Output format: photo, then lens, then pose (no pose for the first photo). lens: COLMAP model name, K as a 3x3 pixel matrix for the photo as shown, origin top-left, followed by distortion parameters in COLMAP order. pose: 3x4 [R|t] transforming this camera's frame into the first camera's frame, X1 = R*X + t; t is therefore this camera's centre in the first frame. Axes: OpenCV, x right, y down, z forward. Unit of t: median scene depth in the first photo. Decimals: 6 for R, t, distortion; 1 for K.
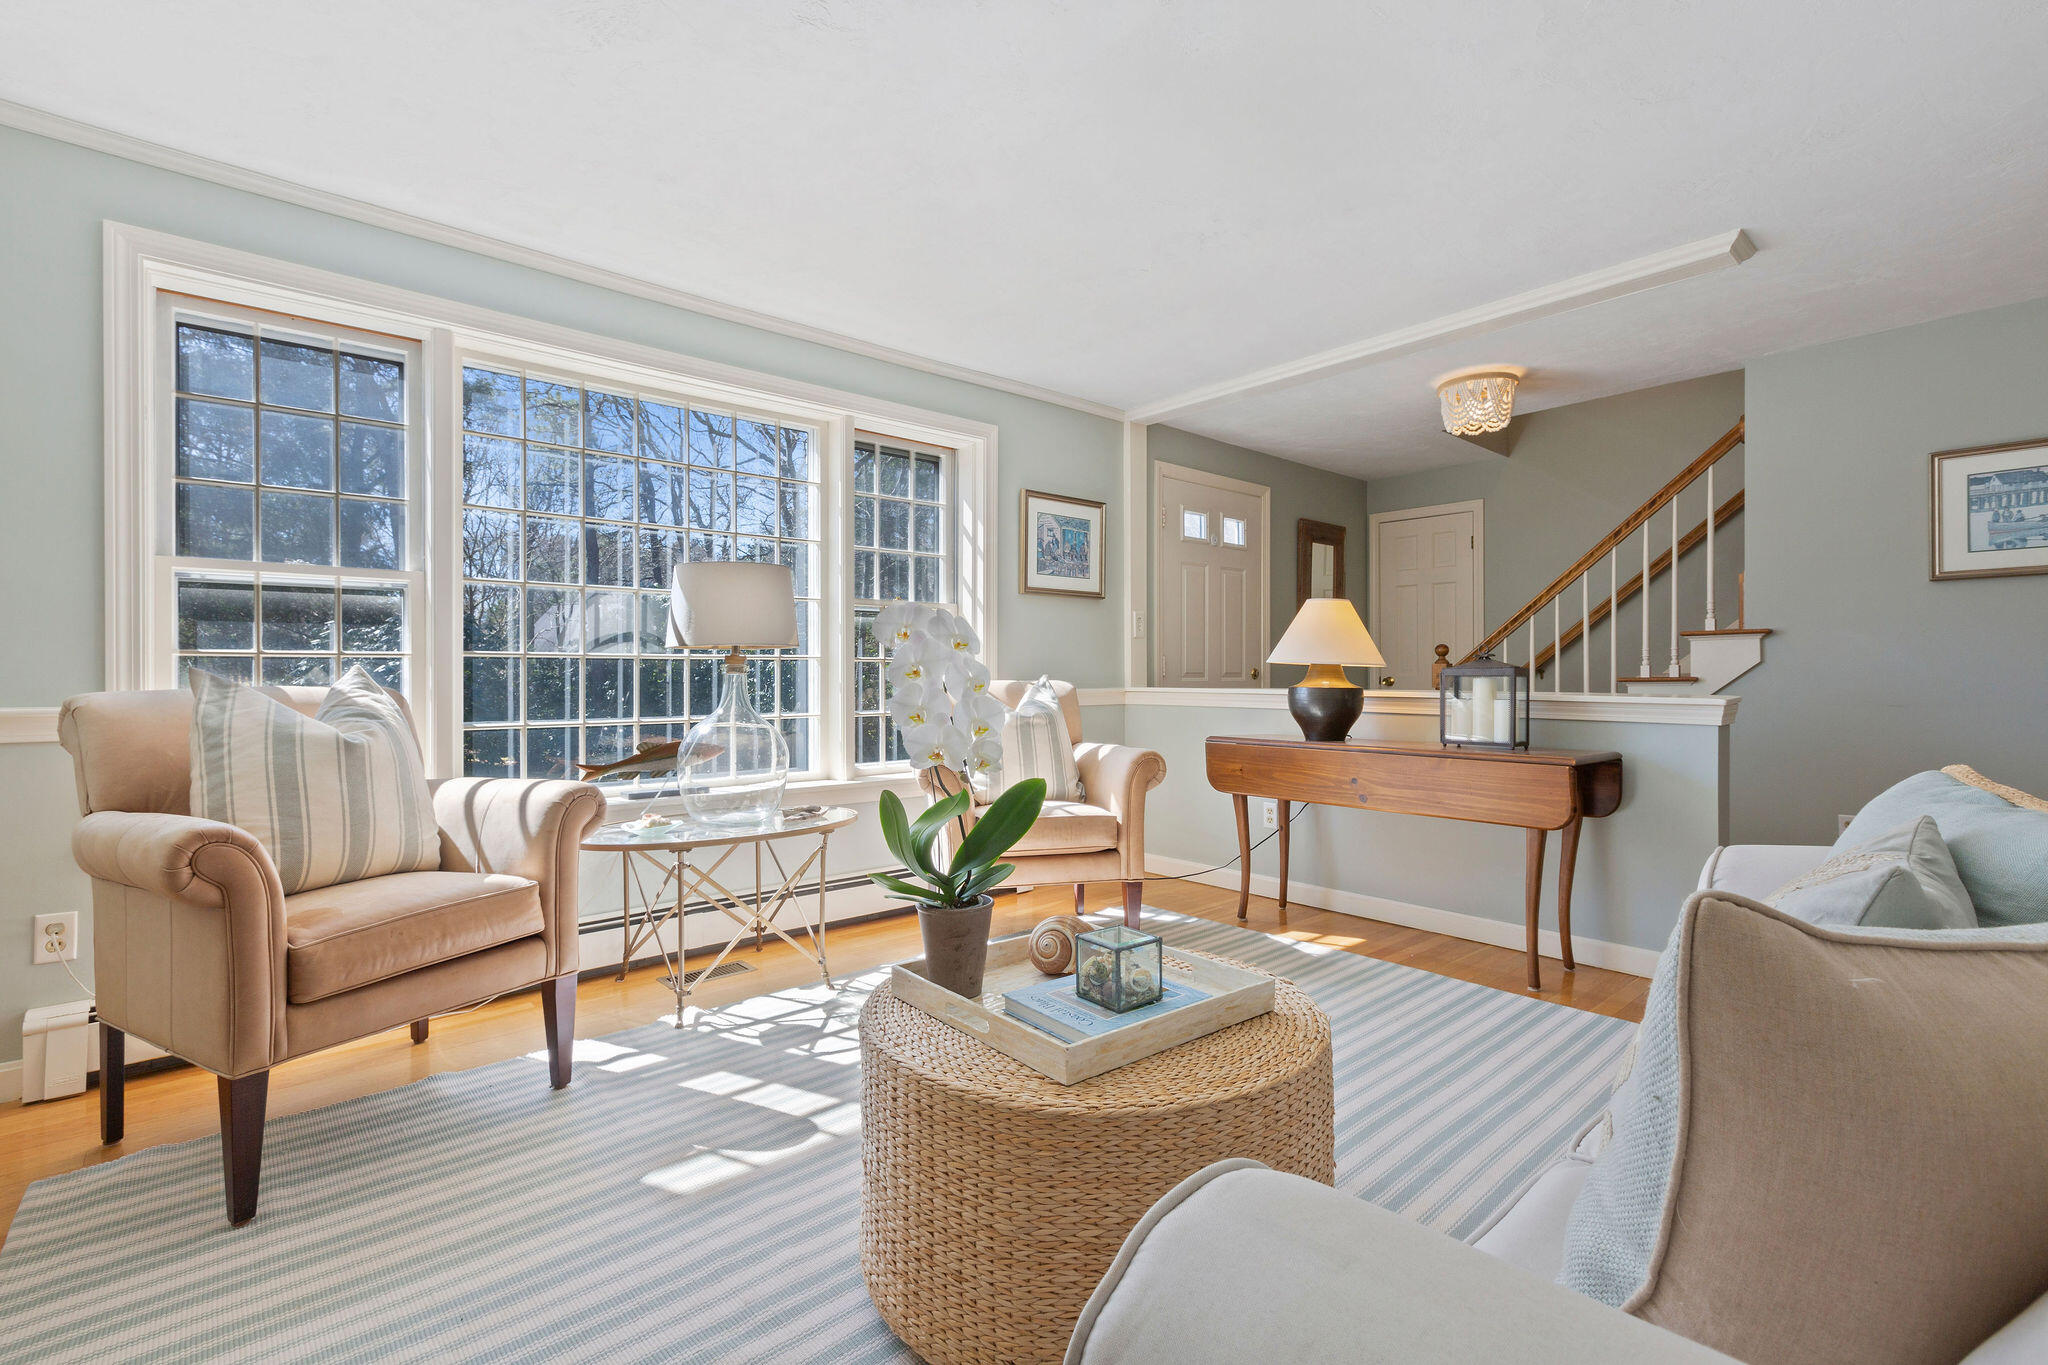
lens RADIAL K [[912.7, 0, 1015.6], [0, 912.7, 687.4], [0, 0, 1]] dist [0.004680, -0.001421]
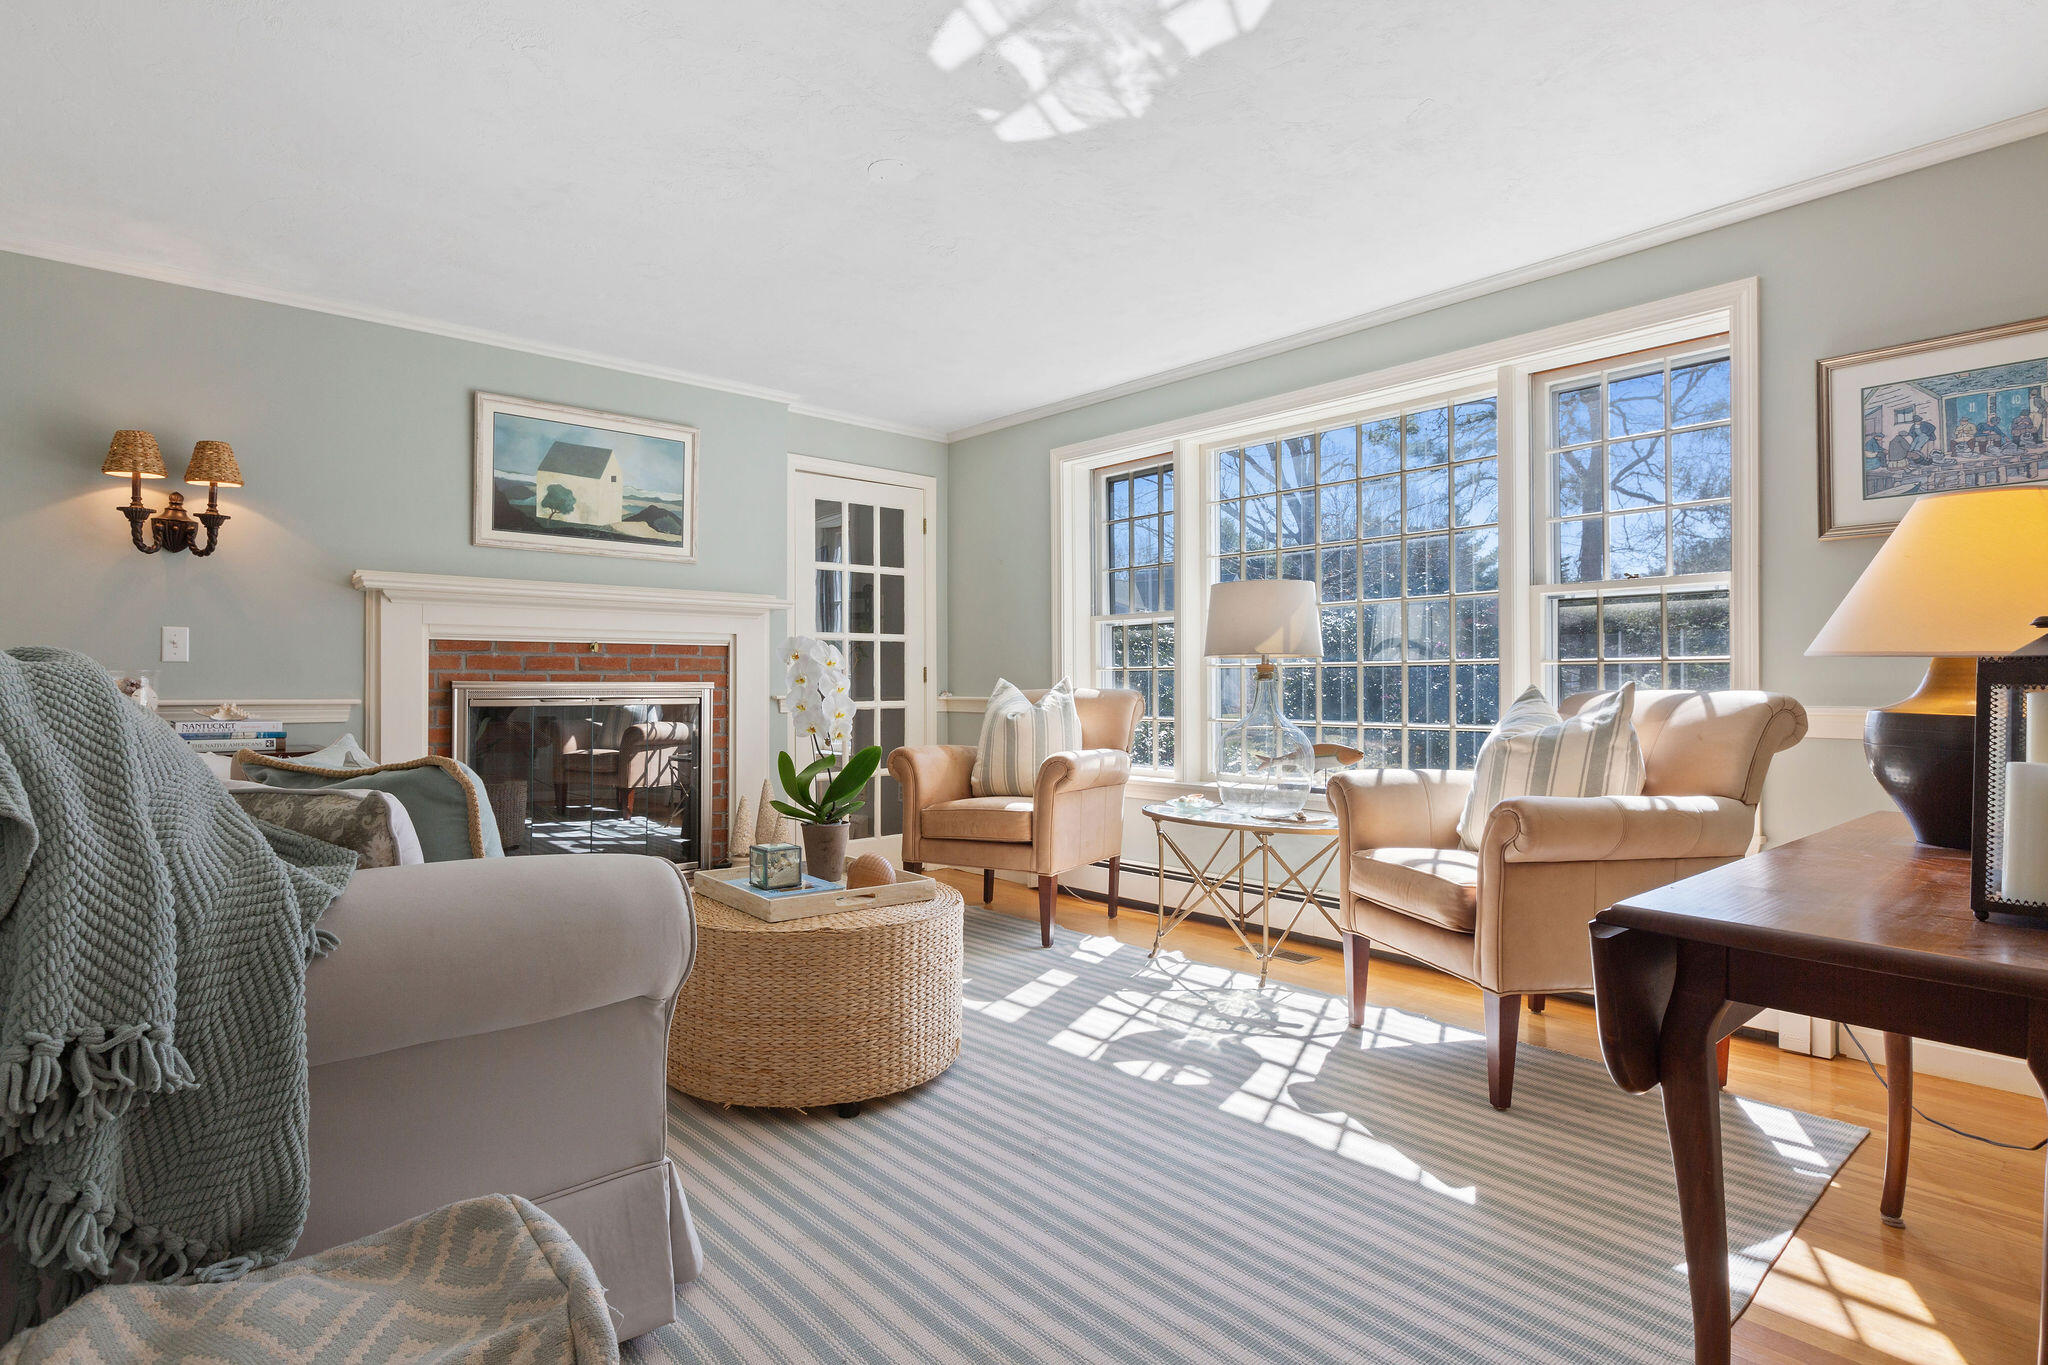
lens RADIAL K [[1051.1, 0, 1008.6], [0, 1051.1, 683.6], [0, 0, 1]] dist [-0.005105, -0.002088]
pose [[-0.002795, 0.007074, -0.999971, 0.769300], [-0.007659, 0.999945, 0.007096, -0.015111], [0.999967, 0.007679, -0.002741, 0.560611]]
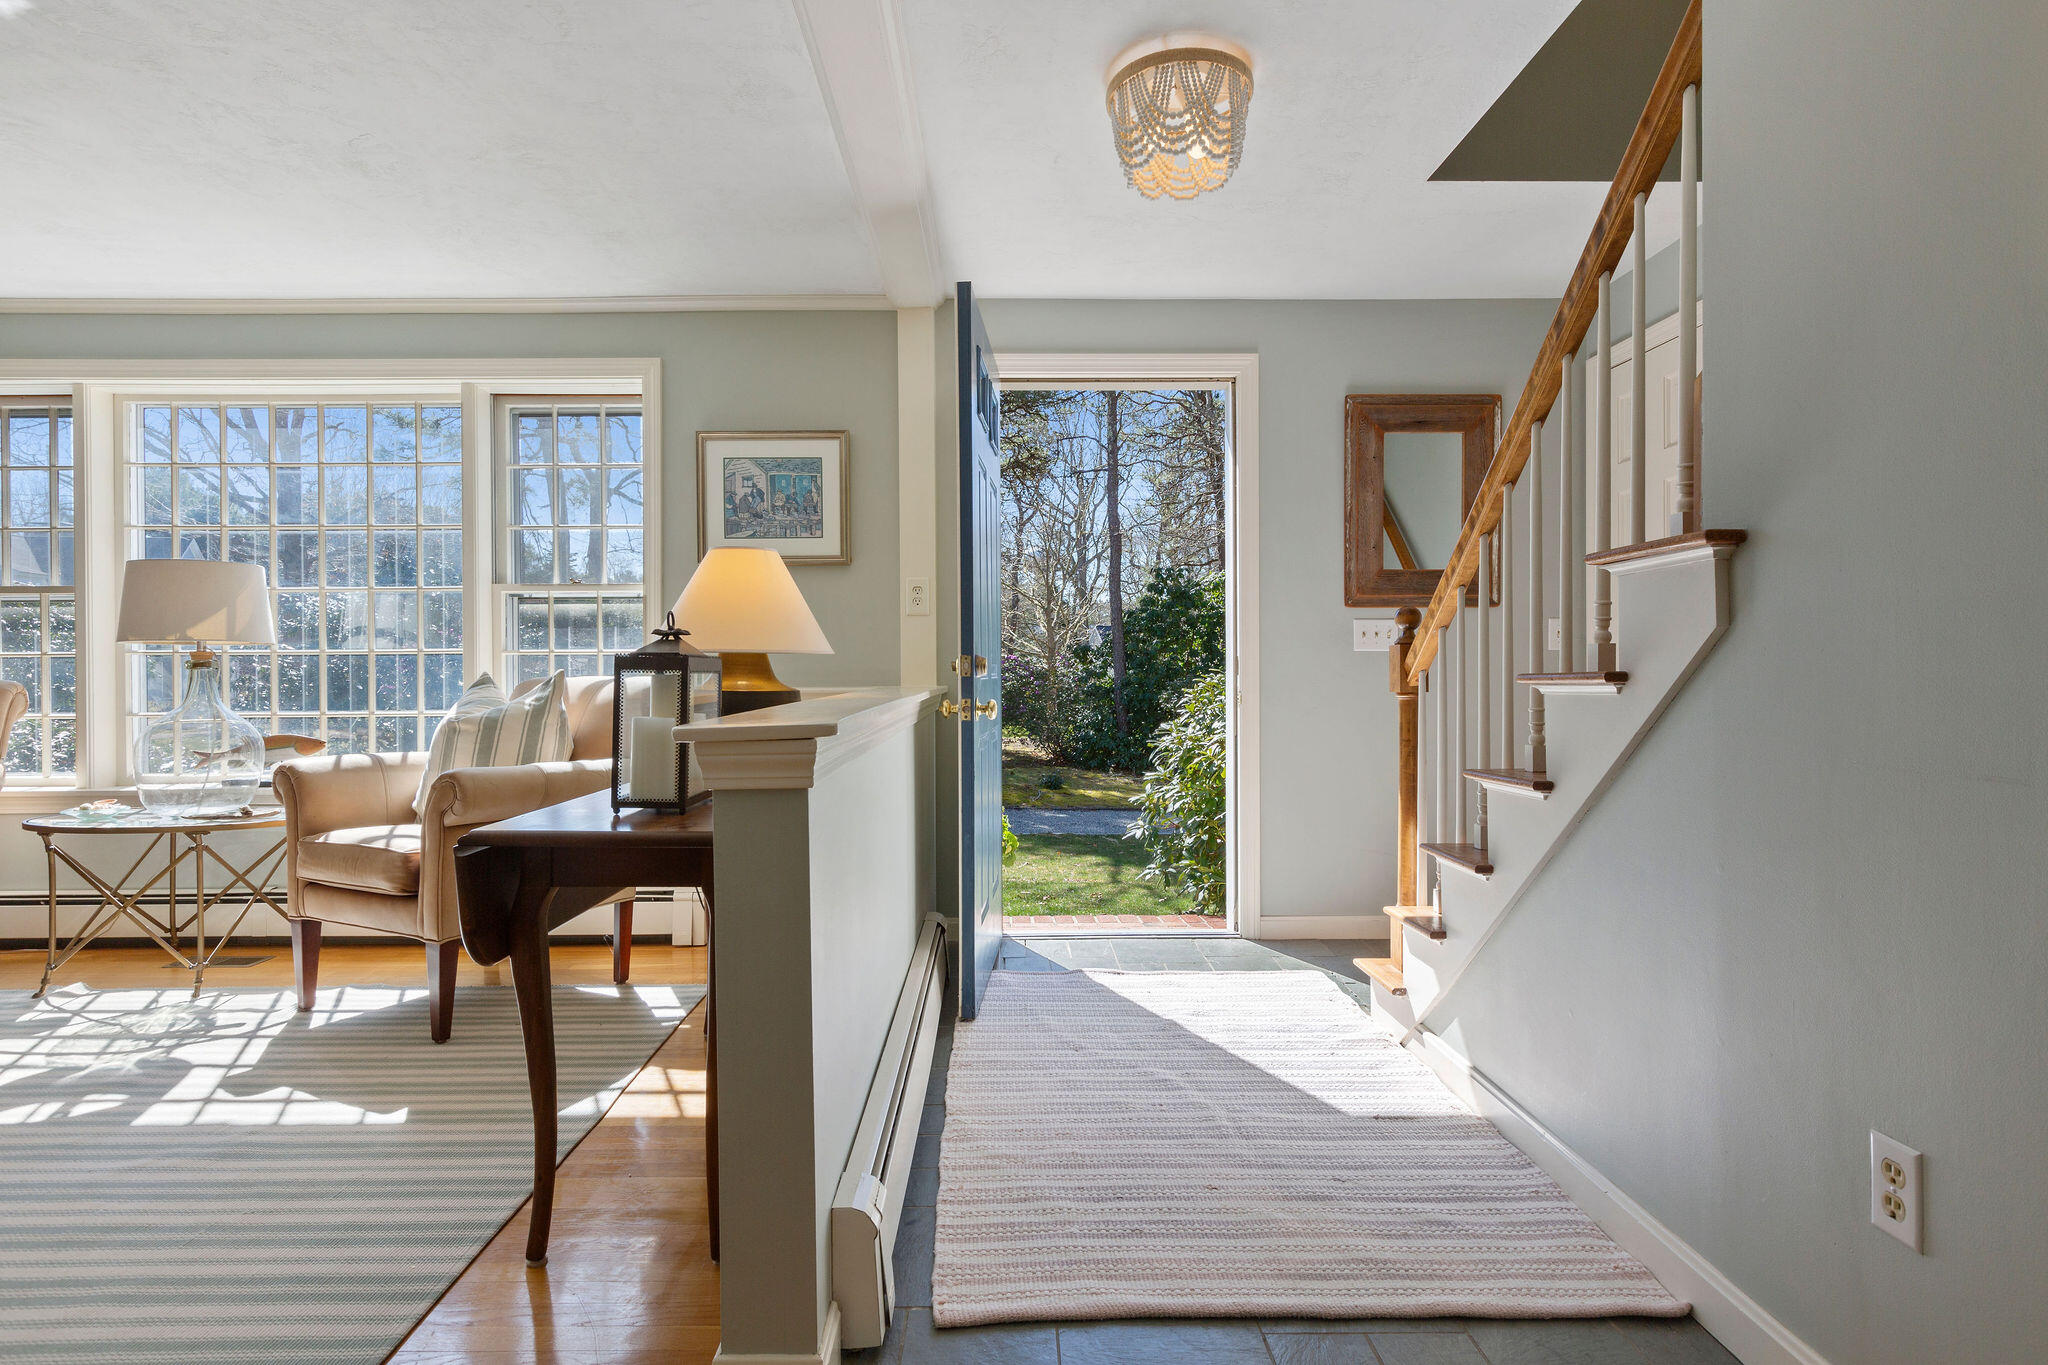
lens RADIAL K [[1051.1, 0, 1015.4], [0, 1051.1, 678.2], [0, 0, 1]] dist [-0.005105, -0.002088]
pose [[0.767973, 0.008539, -0.640425, 0.905551], [-0.006885, 0.999963, 0.005076, -0.014513], [0.640445, 0.000511, 0.768004, 0.553994]]
